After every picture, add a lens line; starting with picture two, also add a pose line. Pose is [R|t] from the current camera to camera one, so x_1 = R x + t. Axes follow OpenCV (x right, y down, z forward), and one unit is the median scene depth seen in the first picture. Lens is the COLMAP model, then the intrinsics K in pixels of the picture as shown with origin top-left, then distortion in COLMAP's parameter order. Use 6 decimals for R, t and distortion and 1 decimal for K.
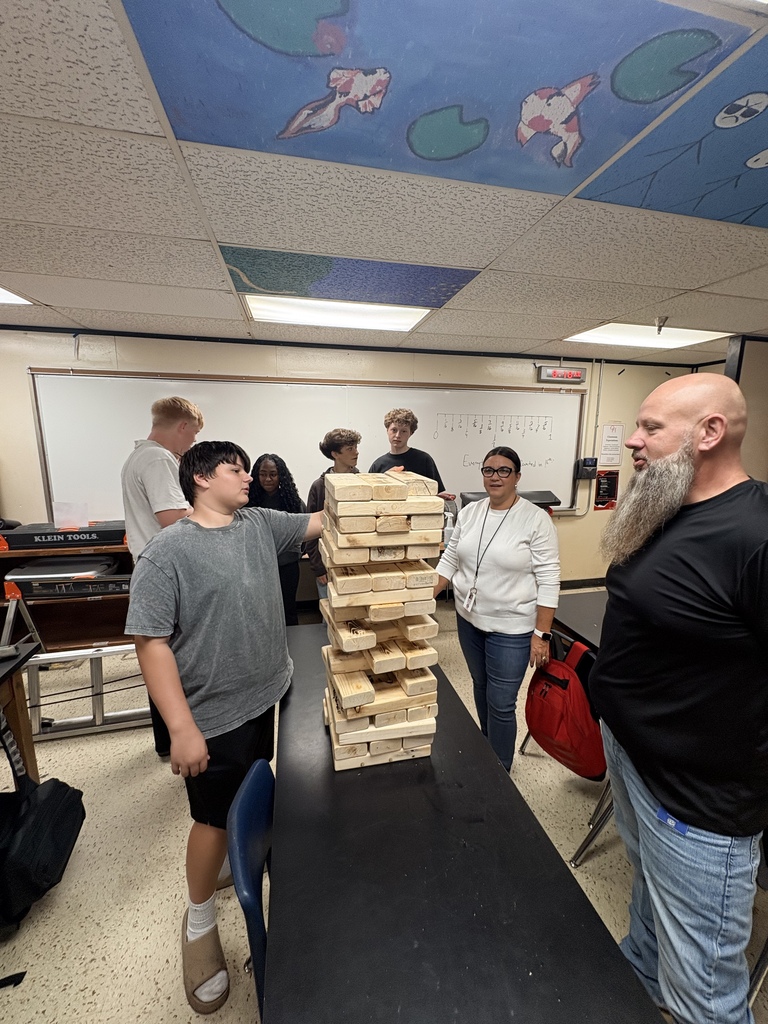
lens RADIAL K [[409.7, 0, 385.2], [0, 409.7, 510.7], [0, 0, 1]] dist [0.002318, -0.000650]
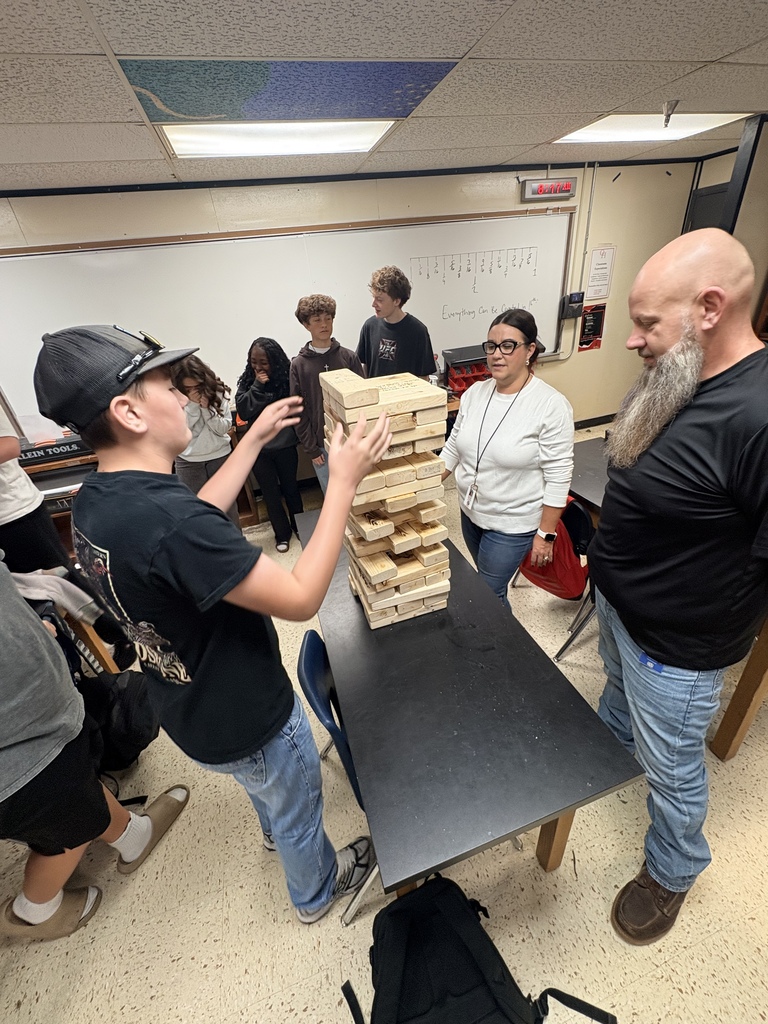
lens RADIAL K [[409.7, 0, 385.2], [0, 409.7, 511.3], [0, 0, 1]] dist [0.002318, -0.000650]
pose [[0.991227, -0.129862, 0.024601, -0.035865], [0.114180, 0.935085, 0.335528, -0.054529], [-0.066576, -0.329776, 0.941709, -0.020231]]
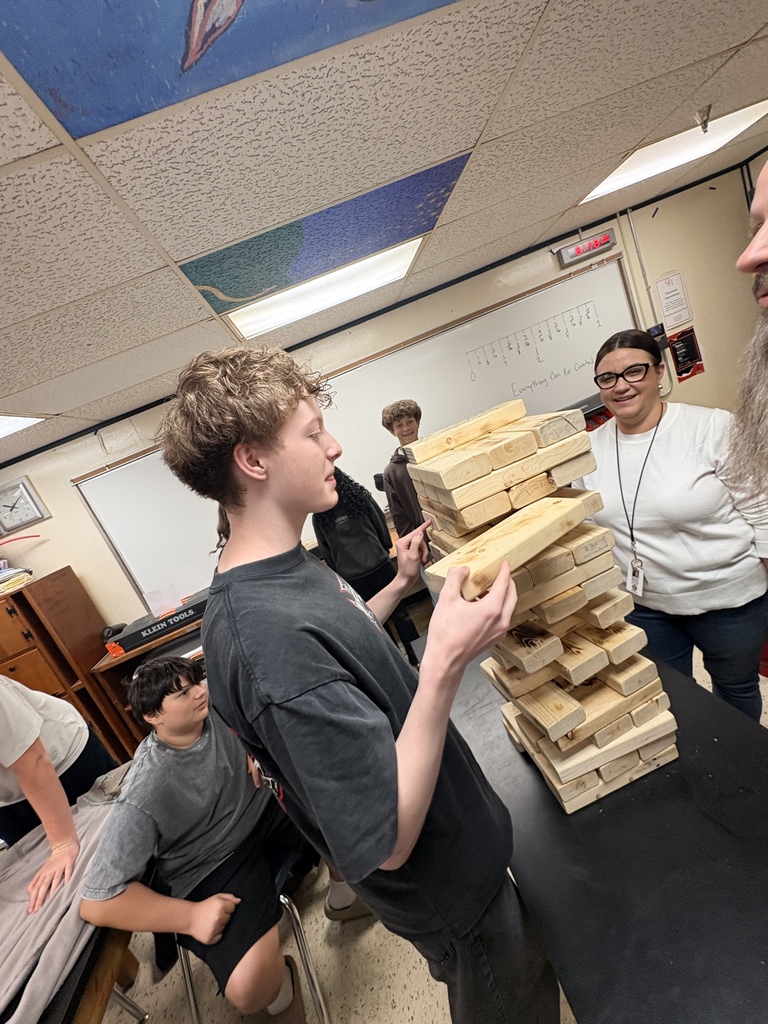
lens RADIAL K [[409.7, 0, 384.8], [0, 409.7, 510.4], [0, 0, 1]] dist [0.002318, -0.000650]
pose [[0.917841, -0.370785, -0.141723, -0.063600], [0.378426, 0.925132, 0.030413, -0.027431], [0.119836, -0.081546, 0.989439, 0.130664]]
